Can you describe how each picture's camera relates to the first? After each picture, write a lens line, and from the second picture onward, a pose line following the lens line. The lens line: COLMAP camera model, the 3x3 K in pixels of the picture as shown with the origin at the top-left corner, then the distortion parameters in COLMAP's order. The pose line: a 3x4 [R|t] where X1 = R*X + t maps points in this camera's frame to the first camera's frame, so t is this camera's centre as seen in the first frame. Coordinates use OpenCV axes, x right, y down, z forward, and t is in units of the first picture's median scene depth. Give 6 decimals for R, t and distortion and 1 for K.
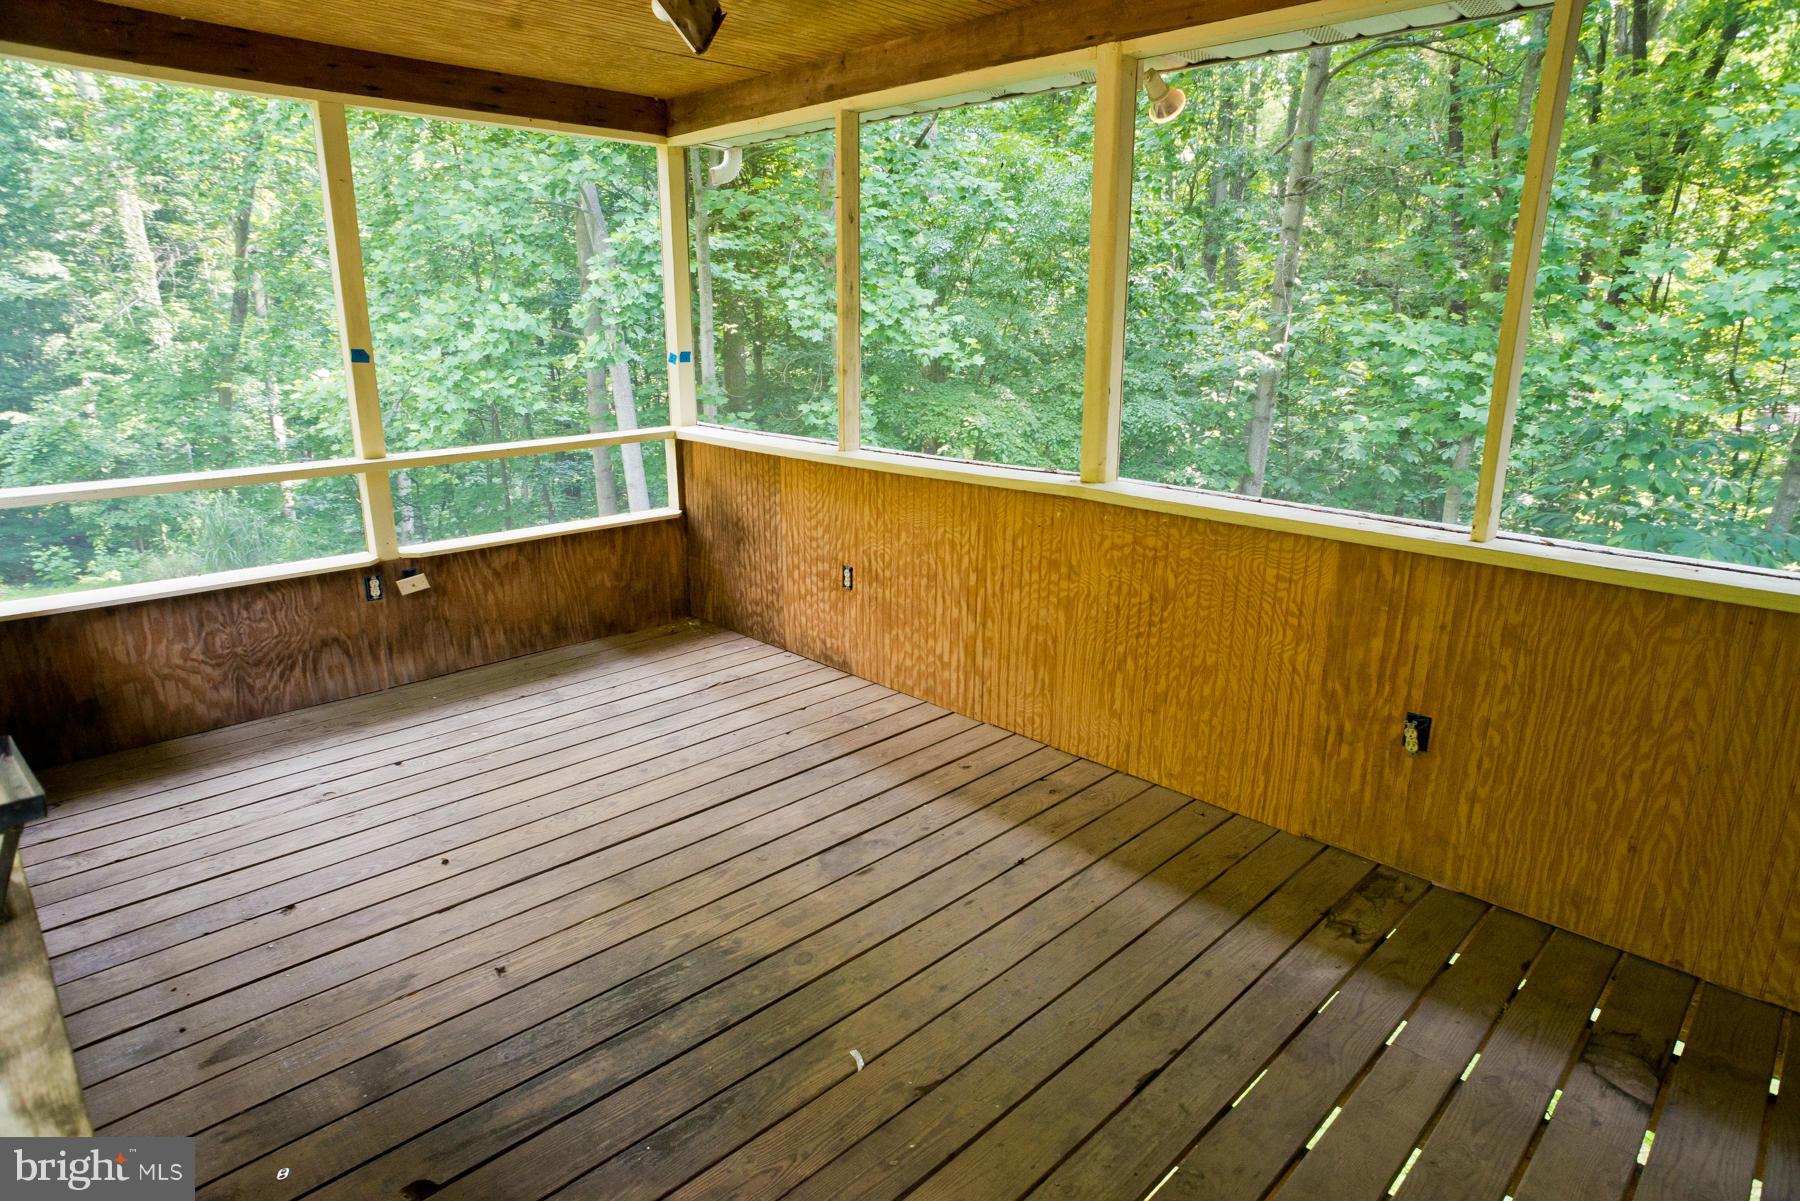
lens RADIAL K [[1028.4, 0, 902.3], [0, 1028.4, 597.7], [0, 0, 1]] dist [-0.083569, 0.056406]
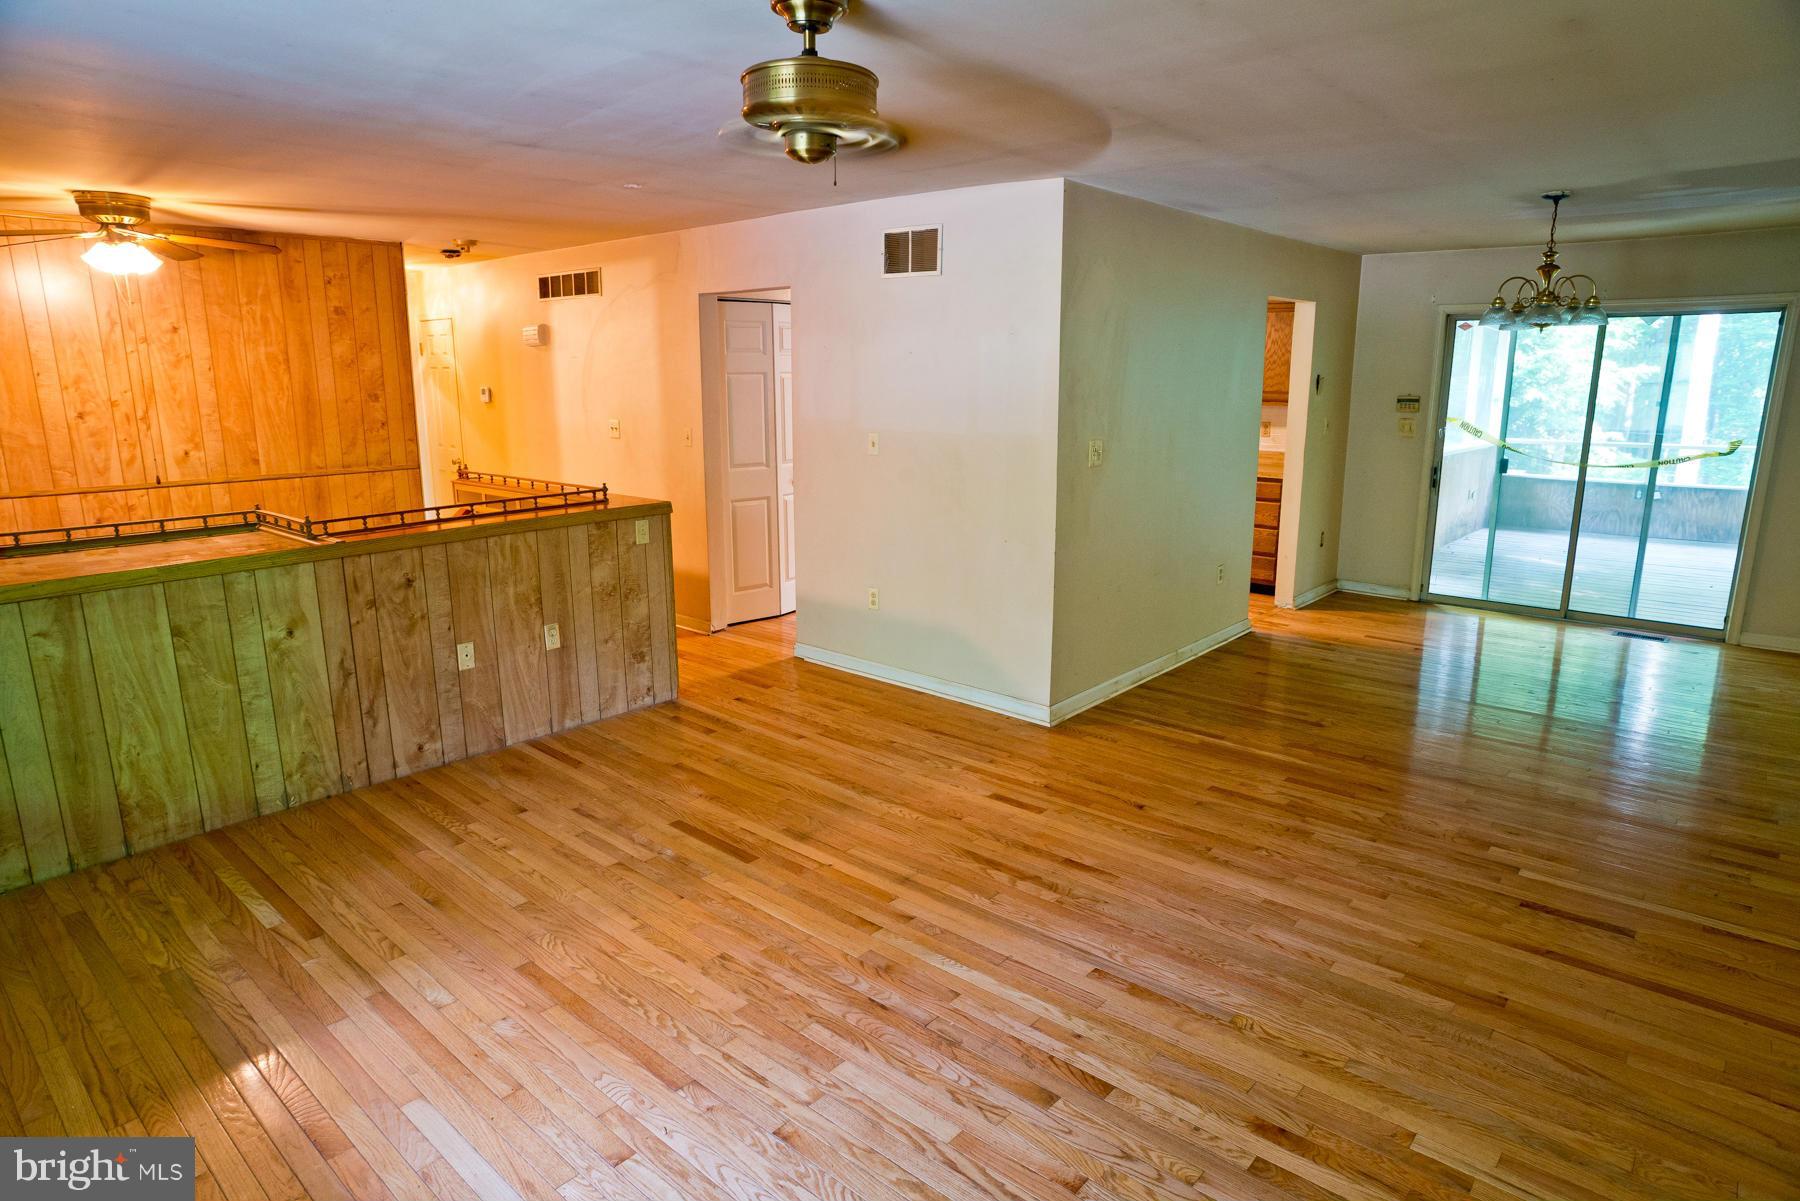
lens RADIAL K [[1028.4, 0, 902.3], [0, 1028.4, 597.7], [0, 0, 1]] dist [-0.083569, 0.056406]
pose [[0.062484, 0.211258, -0.975431, 1.729411], [-0.261383, 0.946692, 0.188290, 0.230660], [0.963210, 0.243197, 0.114372, -0.929076]]
